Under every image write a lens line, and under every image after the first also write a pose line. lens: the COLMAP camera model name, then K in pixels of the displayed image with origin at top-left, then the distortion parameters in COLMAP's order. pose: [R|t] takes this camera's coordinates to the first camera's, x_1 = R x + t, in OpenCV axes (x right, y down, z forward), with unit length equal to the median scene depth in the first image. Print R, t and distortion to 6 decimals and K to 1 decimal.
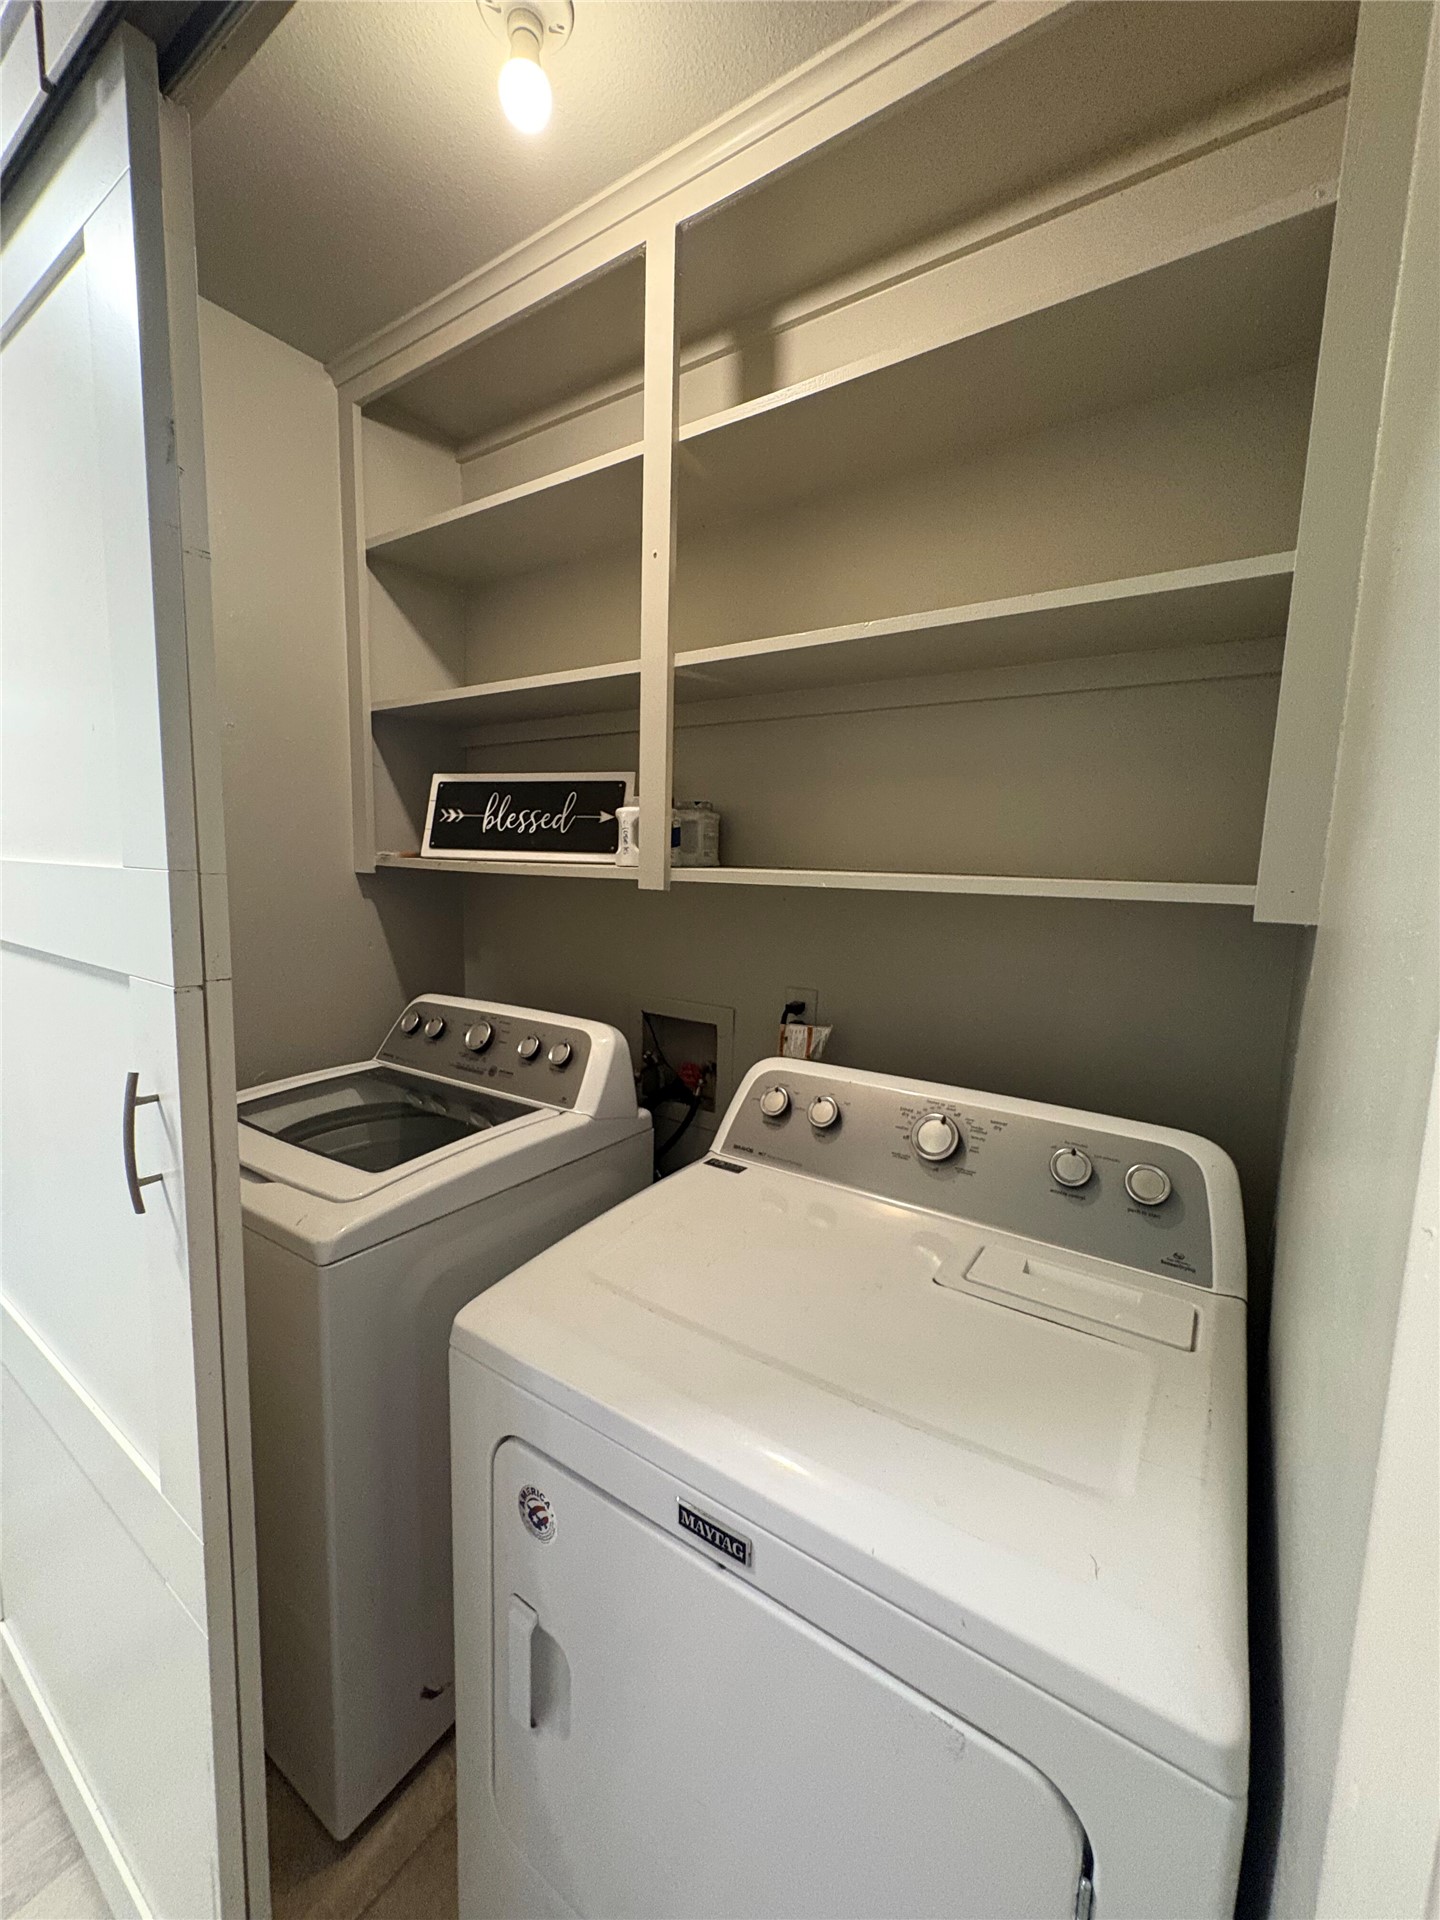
lens RADIAL K [[764.4, 0, 720.0], [0, 764.4, 960.0], [0, 0, 1]] dist [-0.003395, 0.000268]
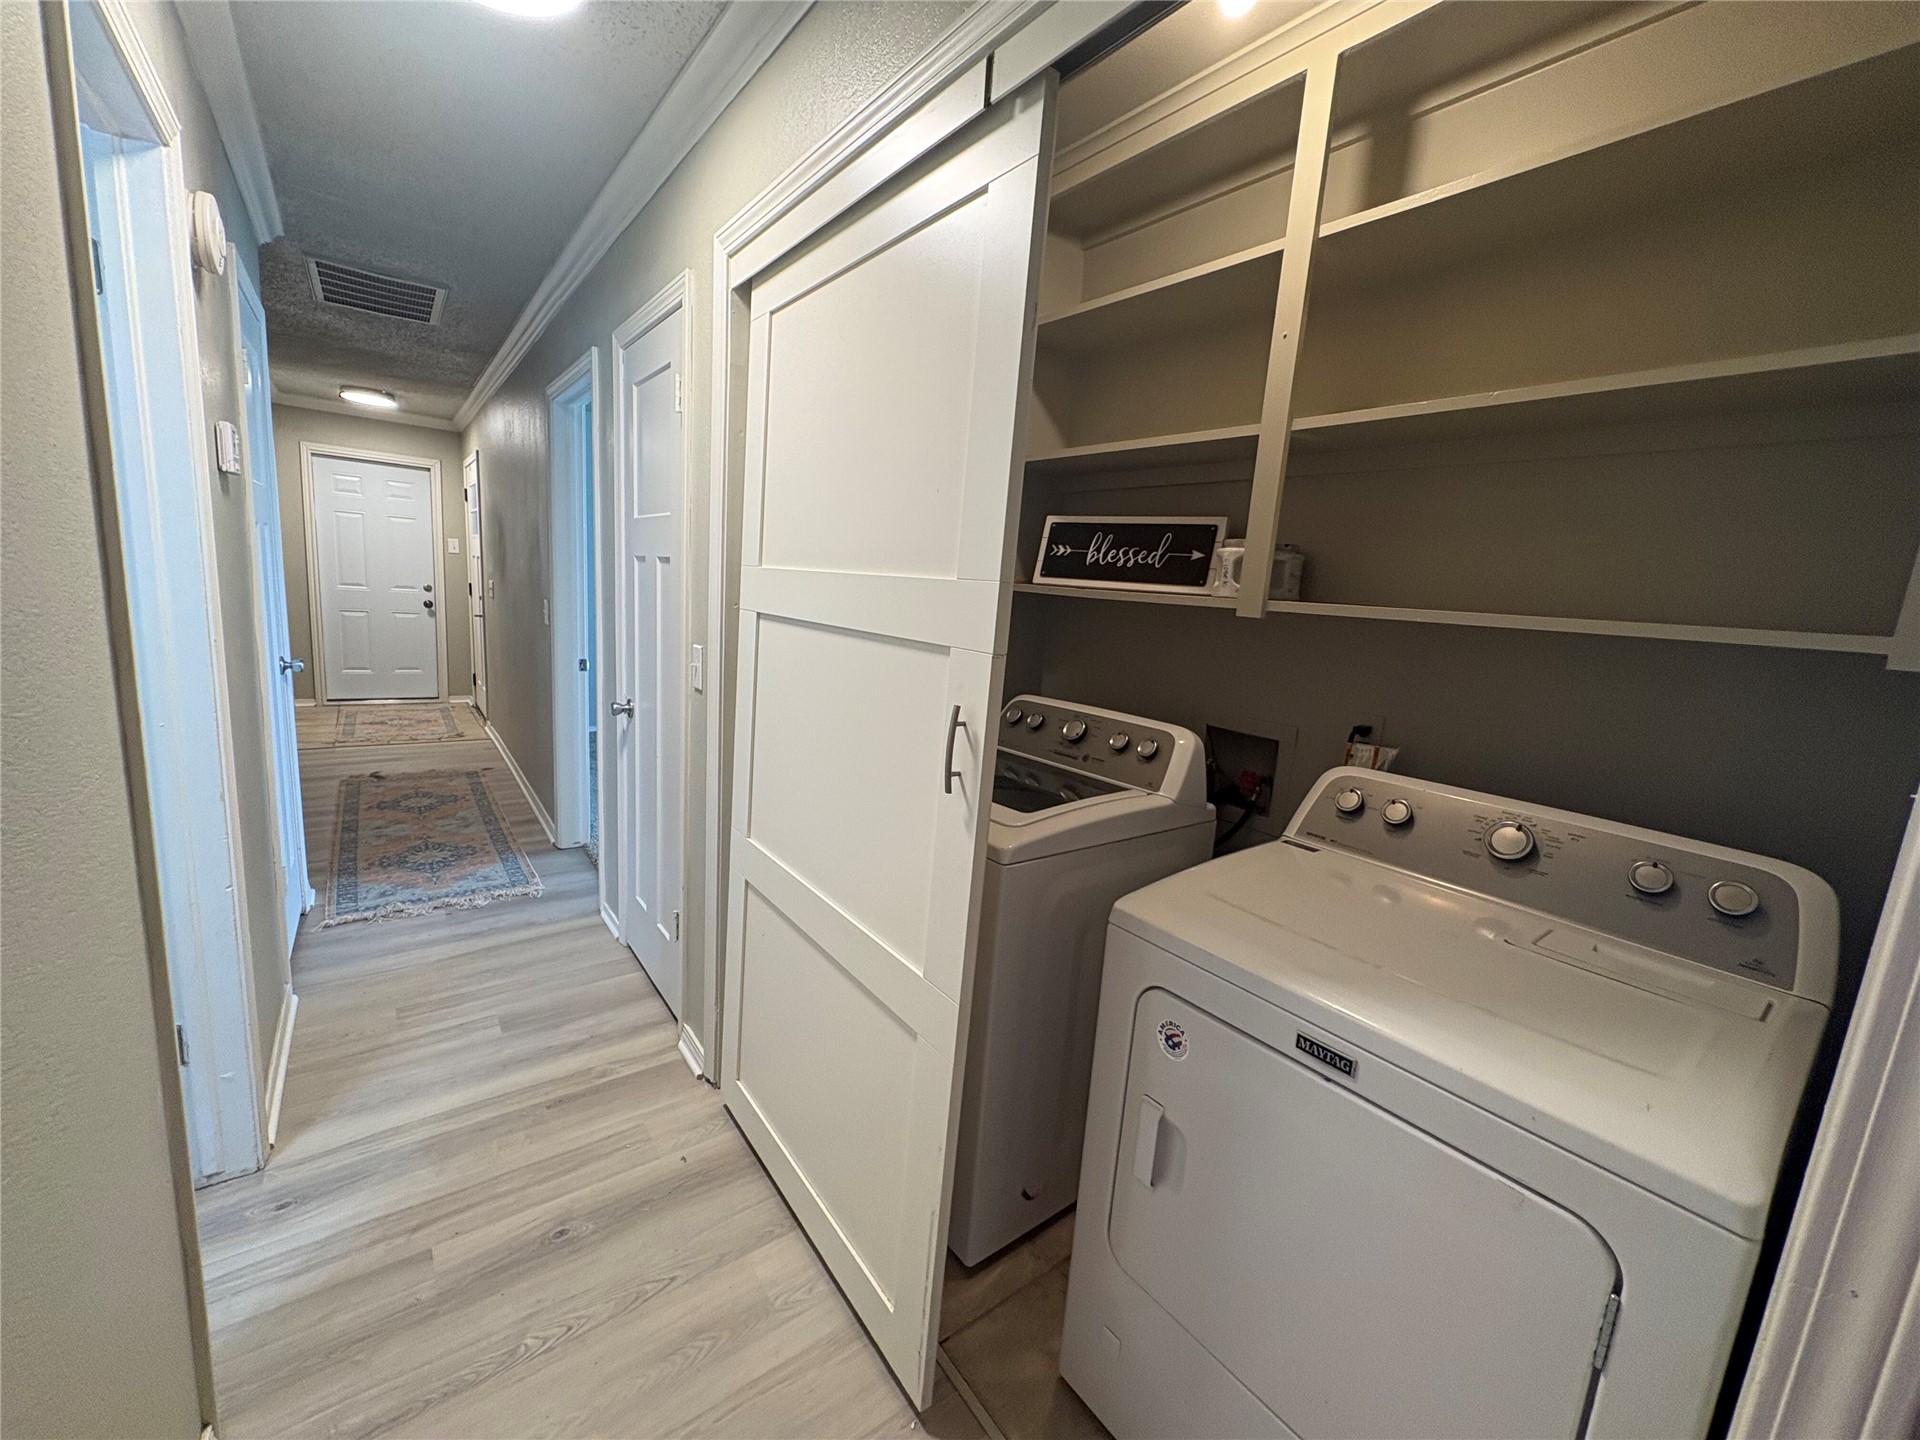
lens RADIAL K [[764.6, 0, 959.1], [0, 764.6, 721.9], [0, 0, 1]] dist [0.000428, -0.000549]
pose [[0.948175, 0.094951, -0.303231, -0.142708], [-0.085334, 0.995343, 0.044843, 0.057596], [0.306077, -0.016643, 0.951861, -0.291364]]
